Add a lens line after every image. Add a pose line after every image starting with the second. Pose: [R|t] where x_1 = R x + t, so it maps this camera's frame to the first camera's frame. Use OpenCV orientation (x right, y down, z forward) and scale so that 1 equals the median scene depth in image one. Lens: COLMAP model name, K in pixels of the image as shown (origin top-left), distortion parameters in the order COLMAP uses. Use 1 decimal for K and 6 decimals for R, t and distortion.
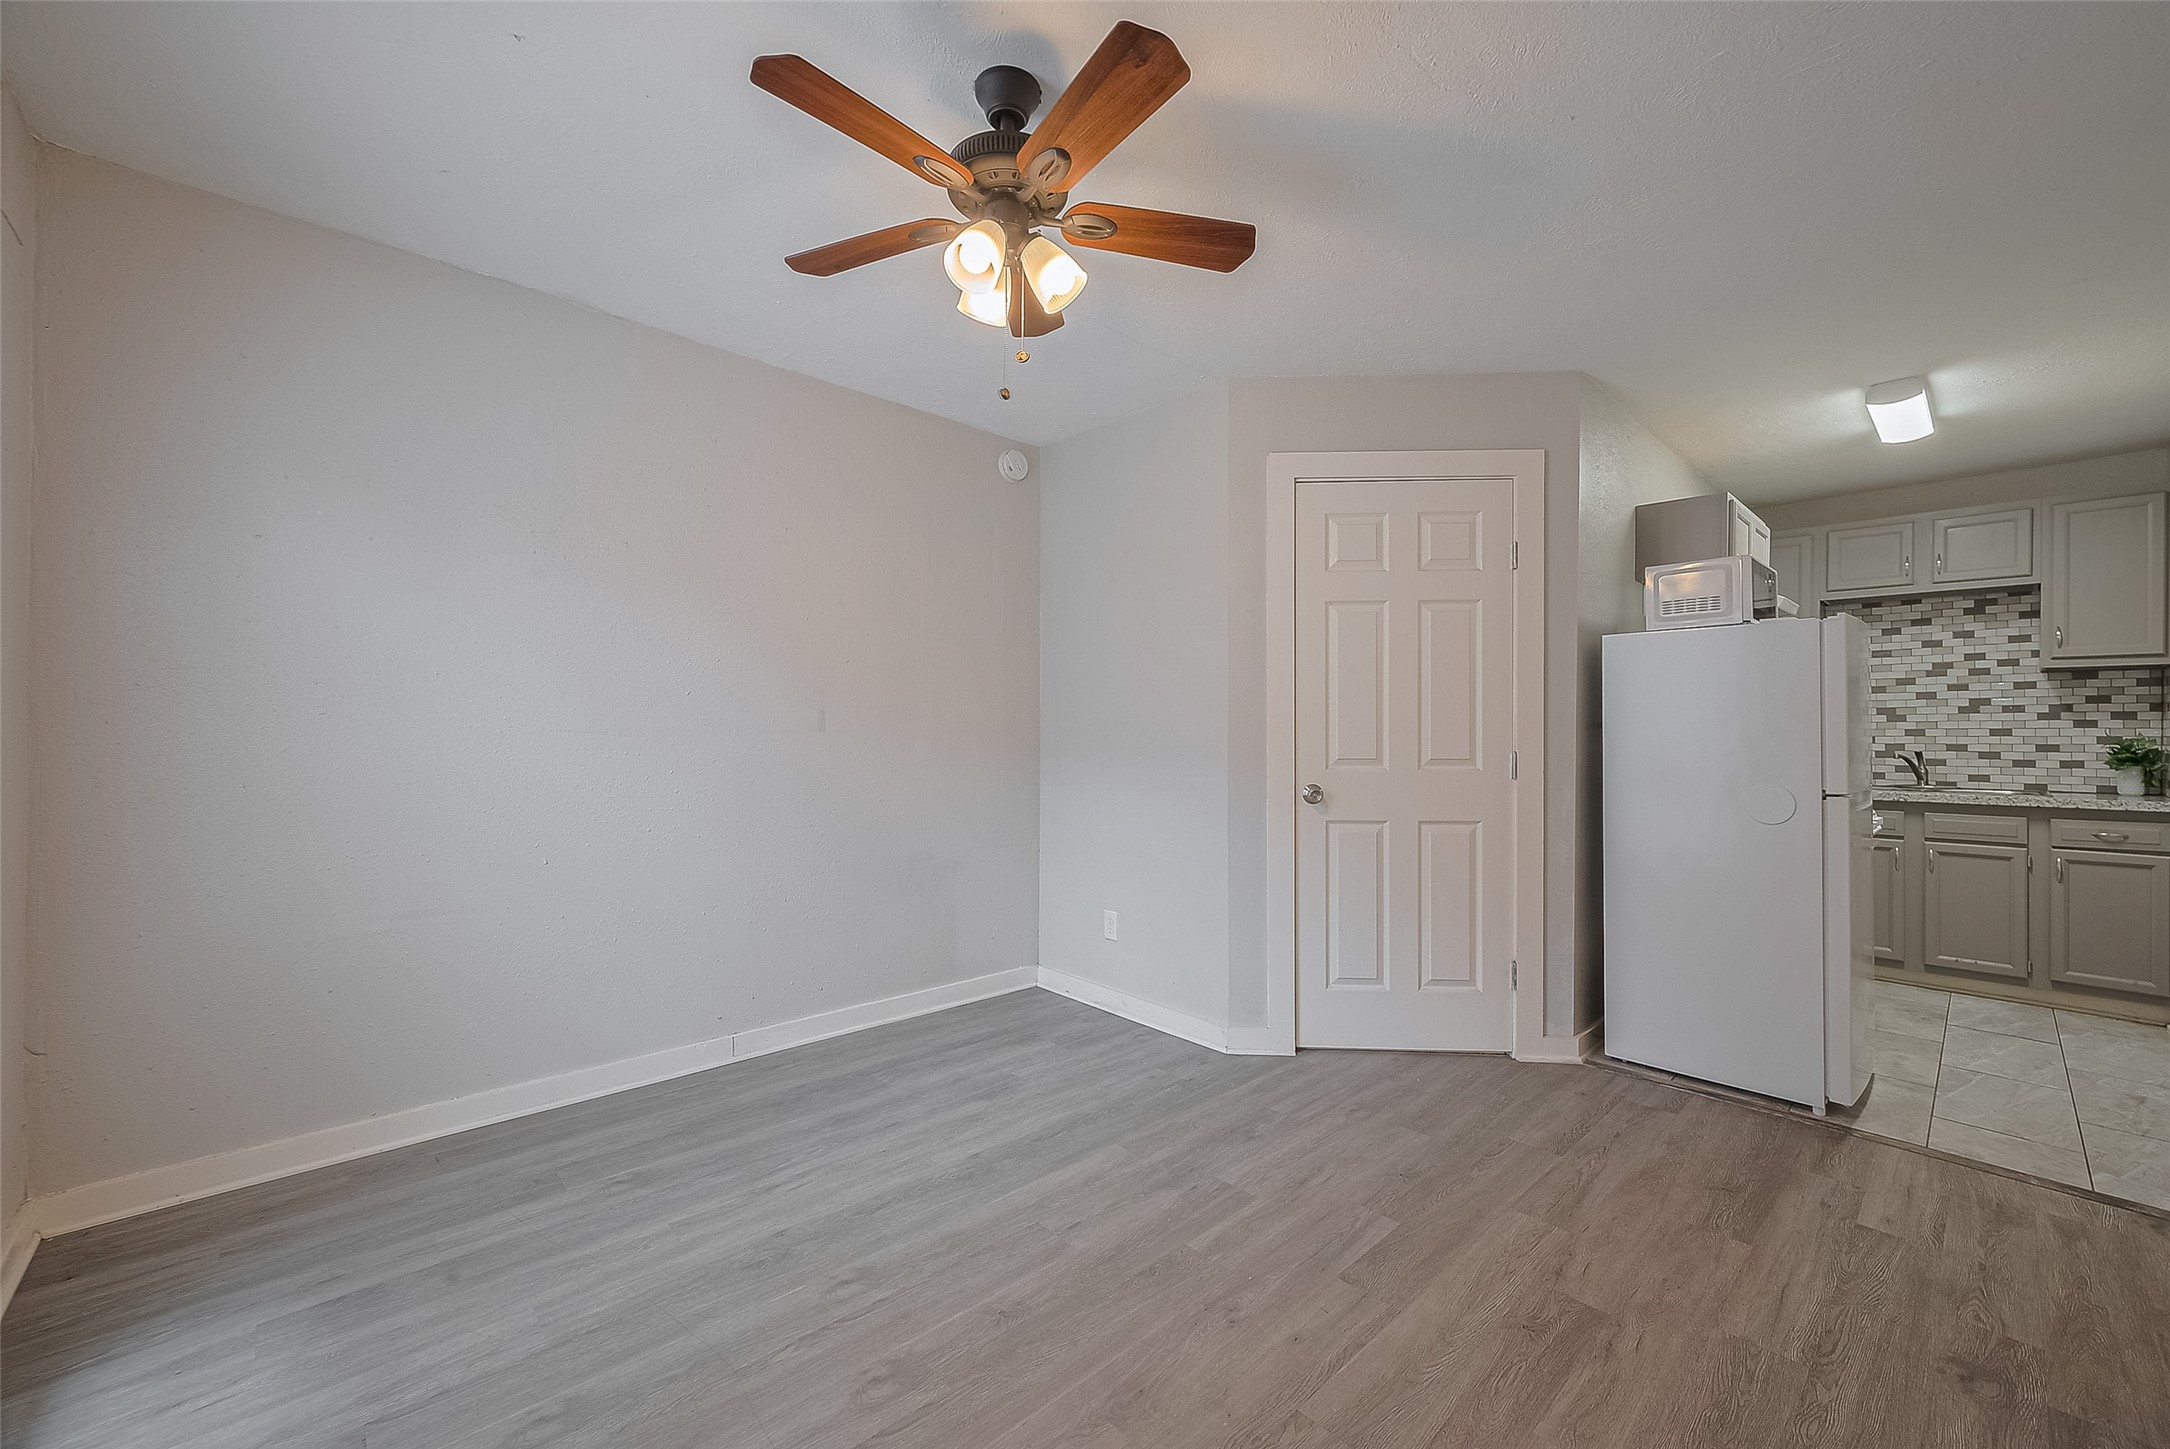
lens RADIAL K [[883.8, 0, 1074.9], [0, 883.8, 720.6], [0, 0, 1]] dist [0.000360, 0.000720]
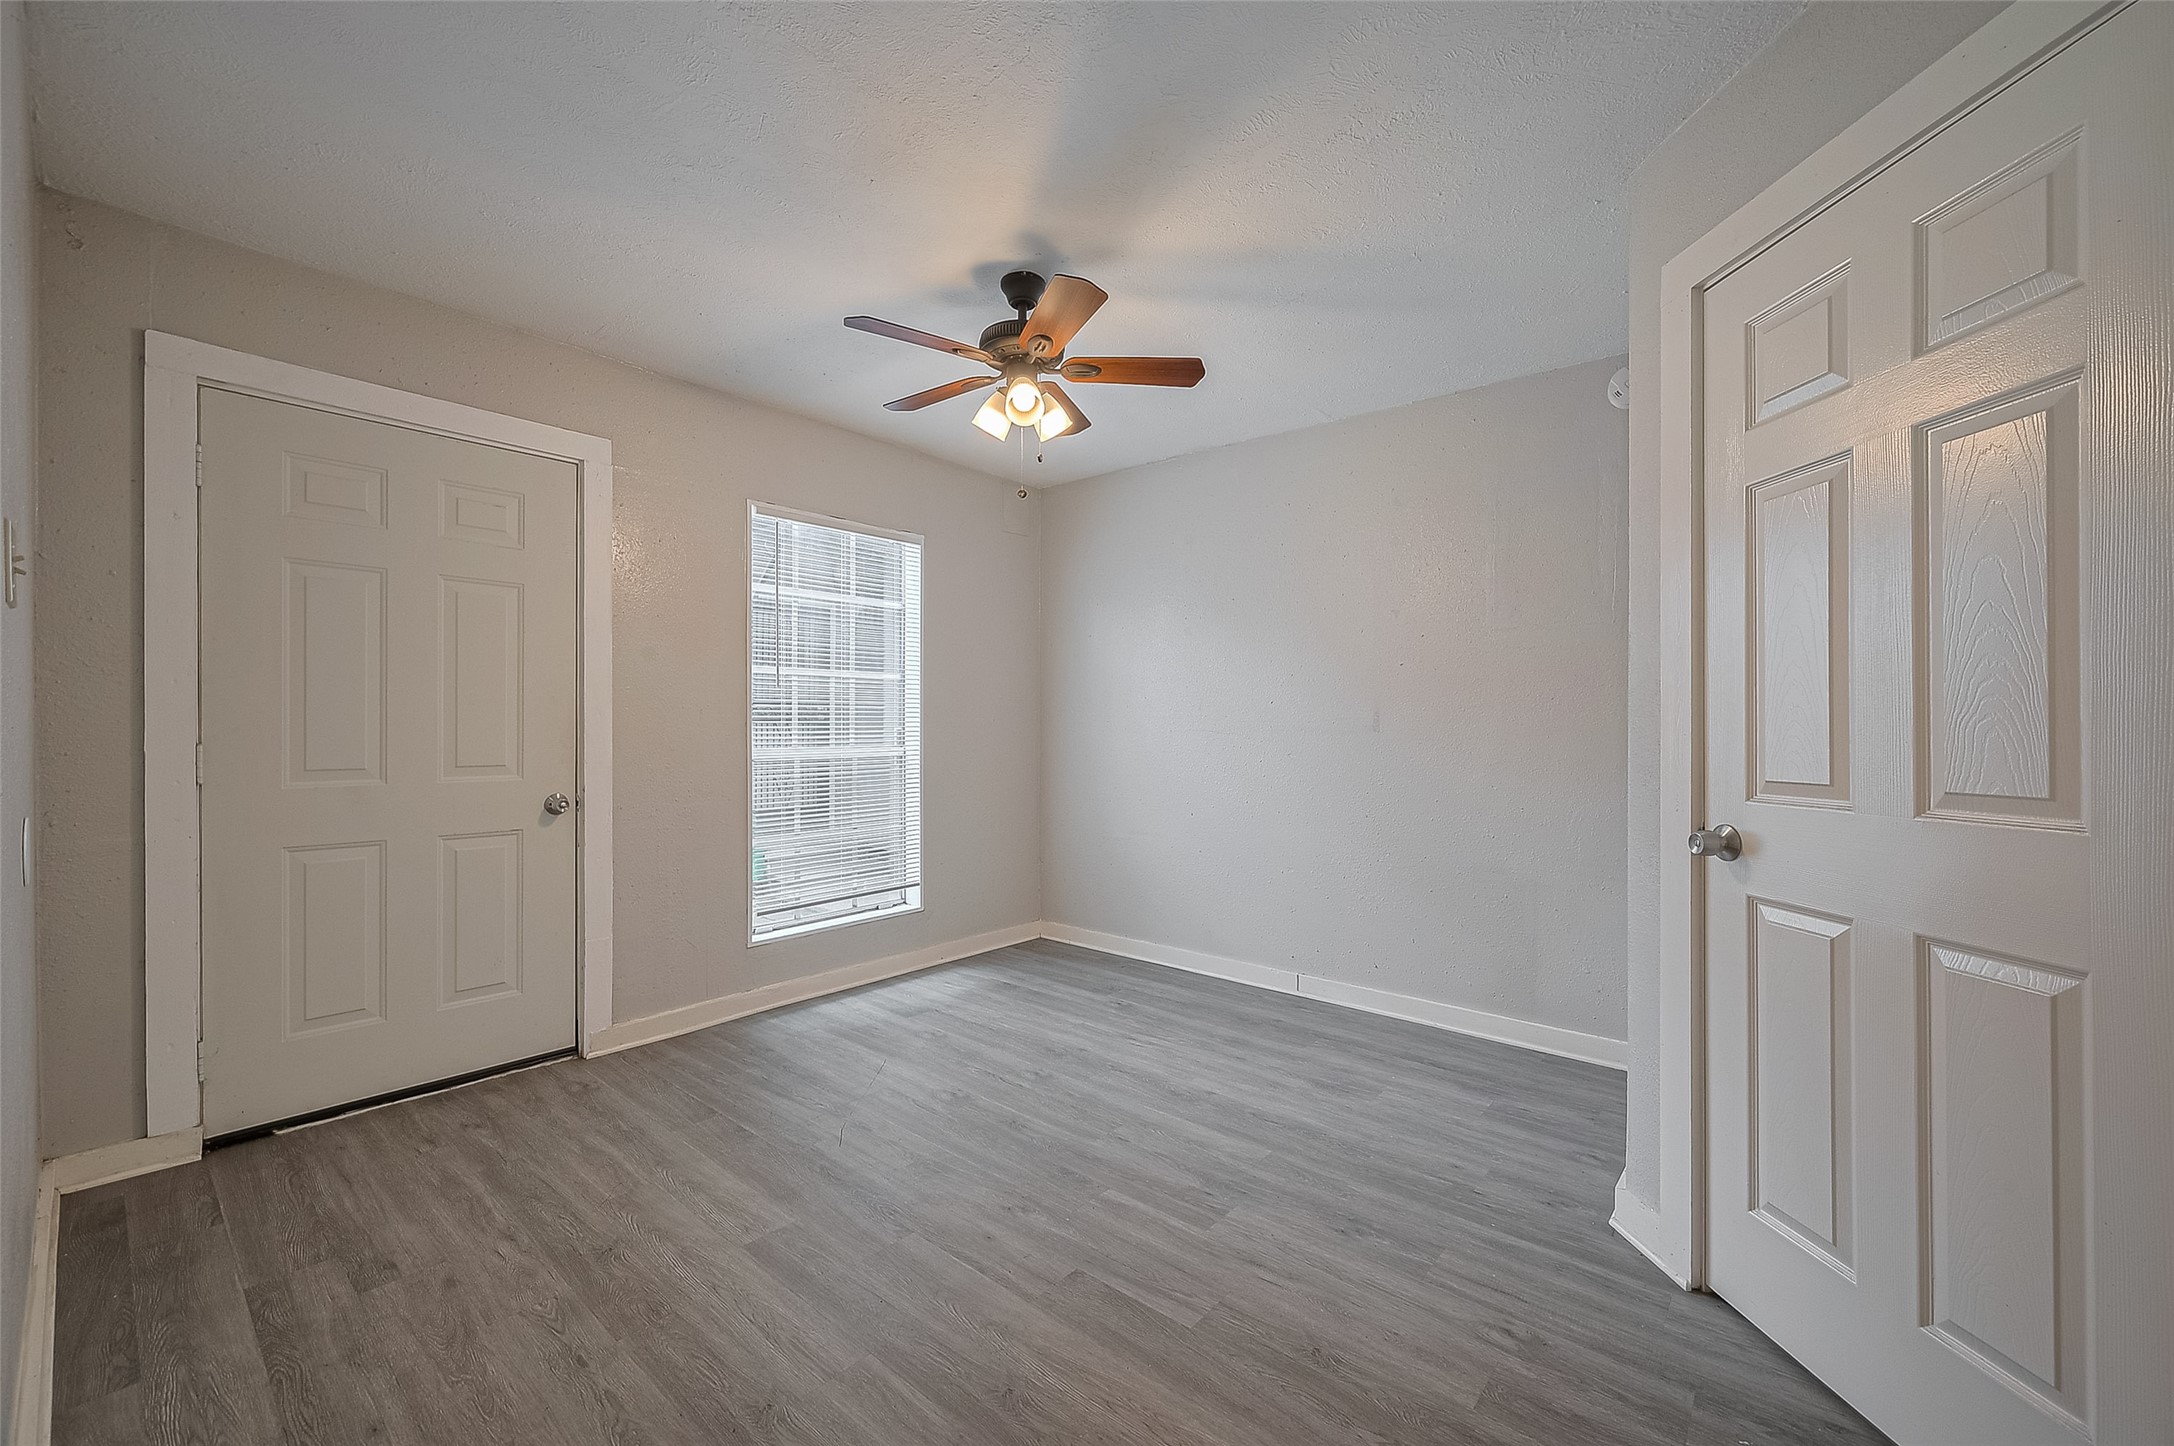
lens RADIAL K [[893.2, 0, 1099.8], [0, 893.2, 725.7], [0, 0, 1]] dist [-0.003812, 0.000164]
pose [[0.090753, -0.009983, -0.995823, 1.033522], [0.005437, 0.999940, -0.009529, 0.018327], [0.995859, -0.004550, 0.090802, 0.737484]]
